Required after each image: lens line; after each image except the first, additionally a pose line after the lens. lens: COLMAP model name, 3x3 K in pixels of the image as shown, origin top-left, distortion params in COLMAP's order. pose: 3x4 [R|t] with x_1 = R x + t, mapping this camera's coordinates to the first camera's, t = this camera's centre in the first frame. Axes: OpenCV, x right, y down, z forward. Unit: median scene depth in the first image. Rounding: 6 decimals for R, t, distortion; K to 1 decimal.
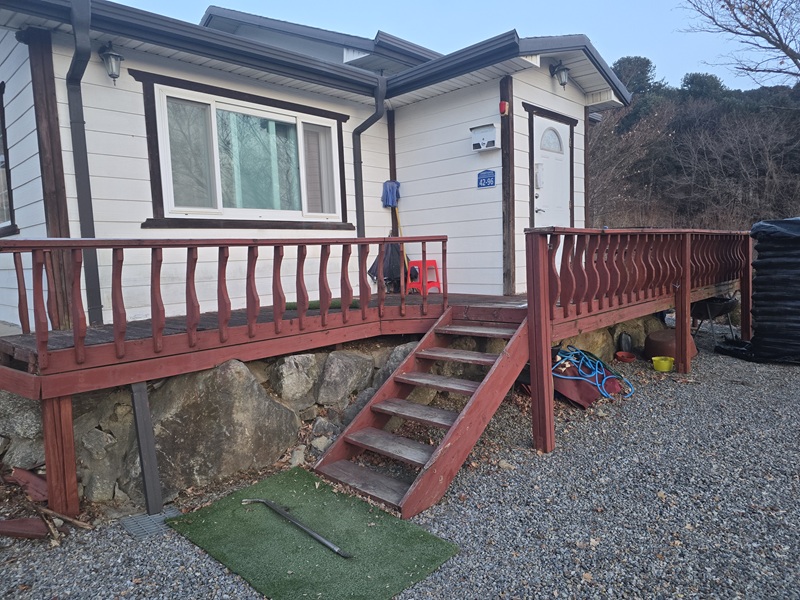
lens RADIAL K [[528.7, 0, 409.2], [0, 528.7, 297.5], [0, 0, 1]] dist [0.052838, -0.039431]
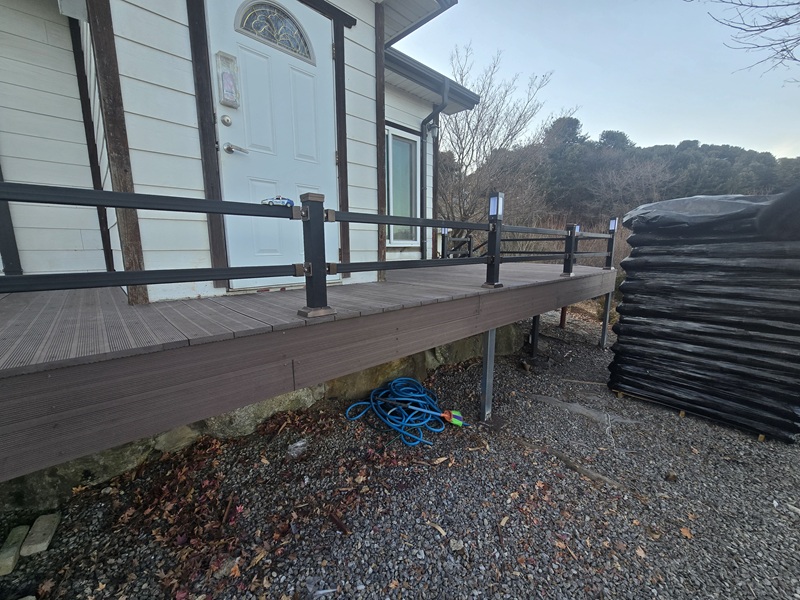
lens RADIAL K [[326.6, 0, 397.1], [0, 326.6, 307.5], [0, 0, 1]] dist [-0.007705, 0.001136]
pose [[0.997301, 0.047535, -0.055965, 0.471603], [-0.041883, 0.994288, 0.098165, -0.043207], [0.060312, -0.095556, 0.993595, 0.697706]]
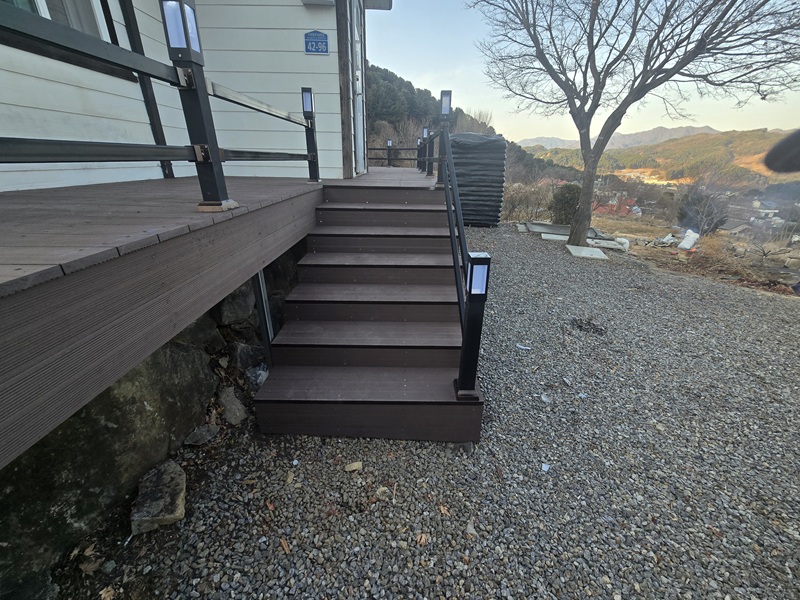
lens RADIAL K [[326.6, 0, 398.2], [0, 326.6, 305.8], [0, 0, 1]] dist [-0.007705, 0.001136]
pose [[0.740467, -0.230485, 0.631337, -0.211613], [0.014633, 0.944665, 0.327711, 0.023582], [-0.671934, -0.233421, 0.702865, 0.413437]]
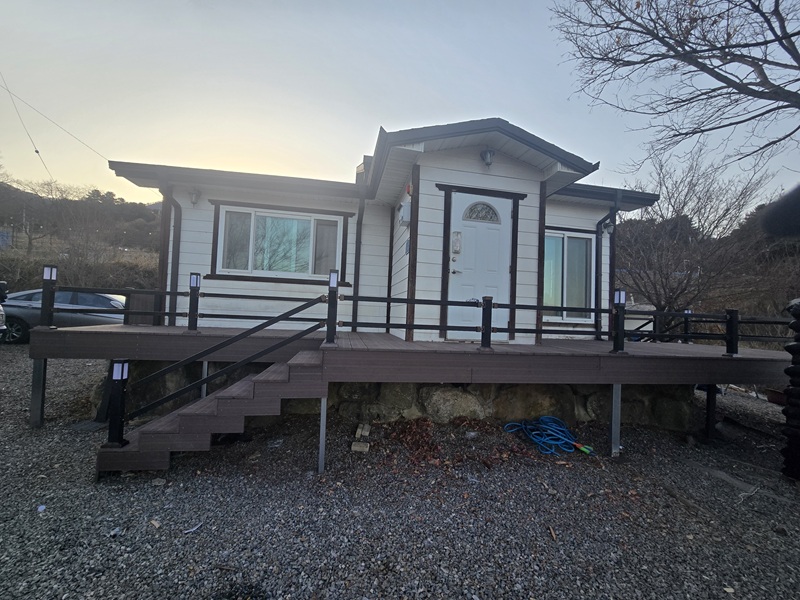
lens RADIAL K [[326.6, 0, 400.9], [0, 326.6, 307.8], [0, 0, 1]] dist [-0.007705, 0.001136]
pose [[0.801908, 0.053870, -0.595014, 0.611677], [-0.121558, 0.989806, -0.074211, -0.022064], [0.584951, 0.131839, 0.800282, 0.399417]]
